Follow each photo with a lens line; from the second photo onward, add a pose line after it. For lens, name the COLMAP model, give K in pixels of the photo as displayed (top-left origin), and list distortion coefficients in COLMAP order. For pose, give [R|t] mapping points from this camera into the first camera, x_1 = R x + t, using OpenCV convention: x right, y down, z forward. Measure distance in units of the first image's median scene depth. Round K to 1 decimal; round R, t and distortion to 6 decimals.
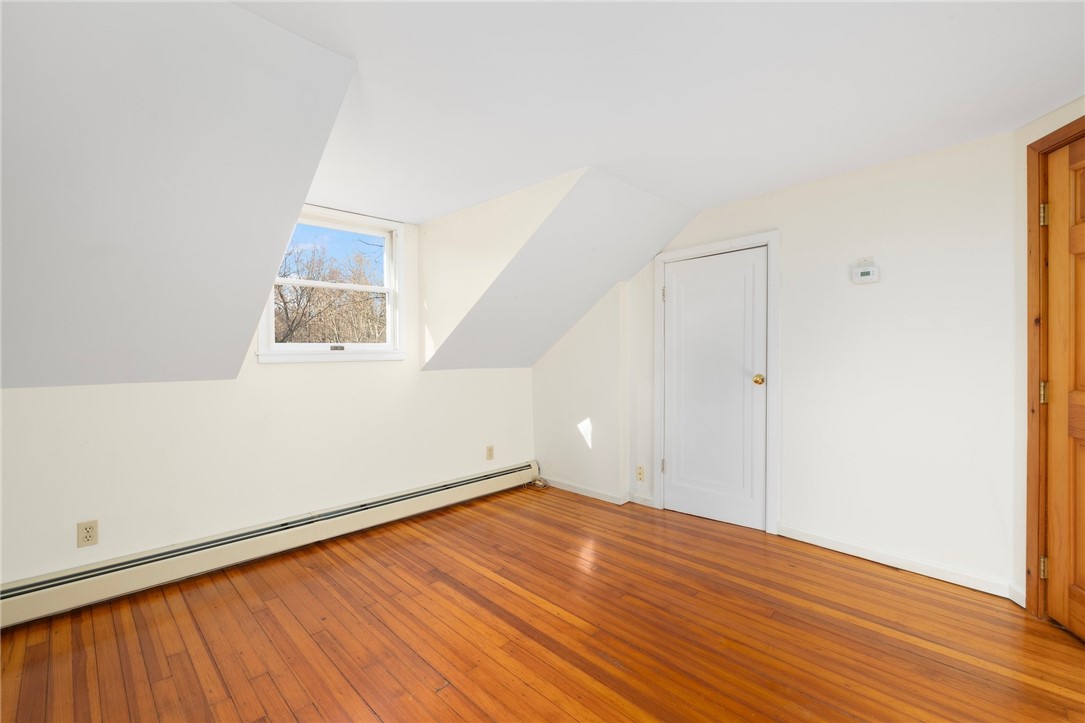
lens RADIAL K [[468.0, 0, 541.3], [0, 468.0, 352.9], [0, 0, 1]] dist [0.001772, 0.000864]
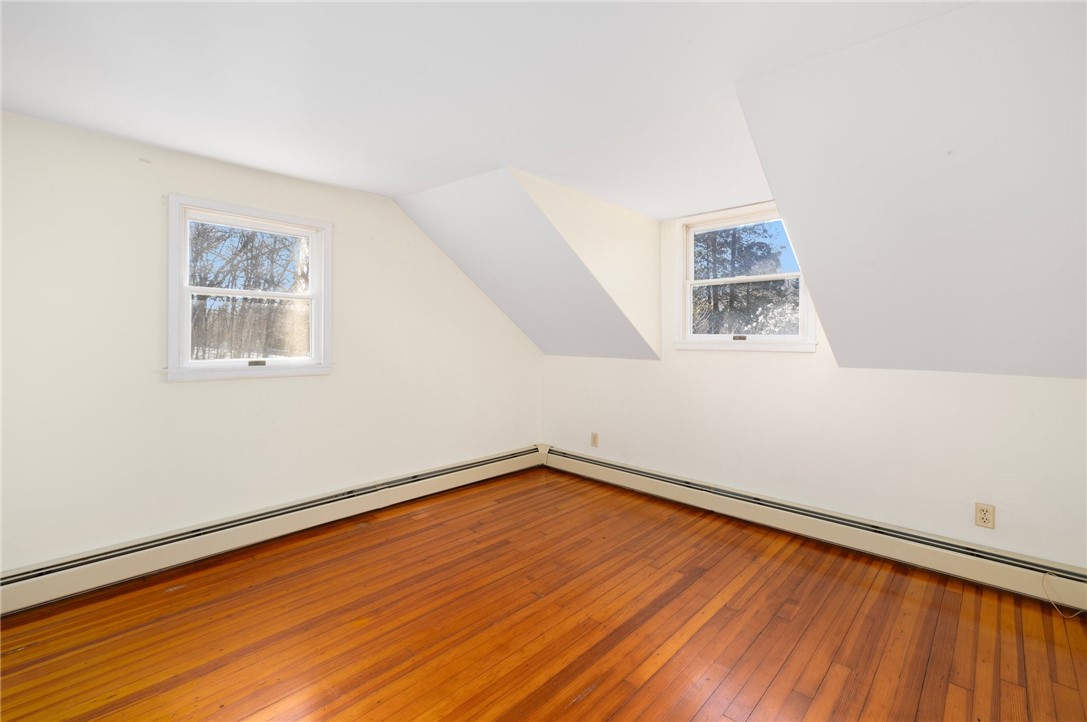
lens RADIAL K [[468.8, 0, 524.9], [0, 468.8, 336.8], [0, 0, 1]] dist [0.001772, 0.000864]
pose [[0.012261, 0.002949, -0.999920, 0.674787], [-0.016438, 0.999861, 0.002748, -0.009039], [0.999790, 0.016403, 0.012307, 0.570710]]
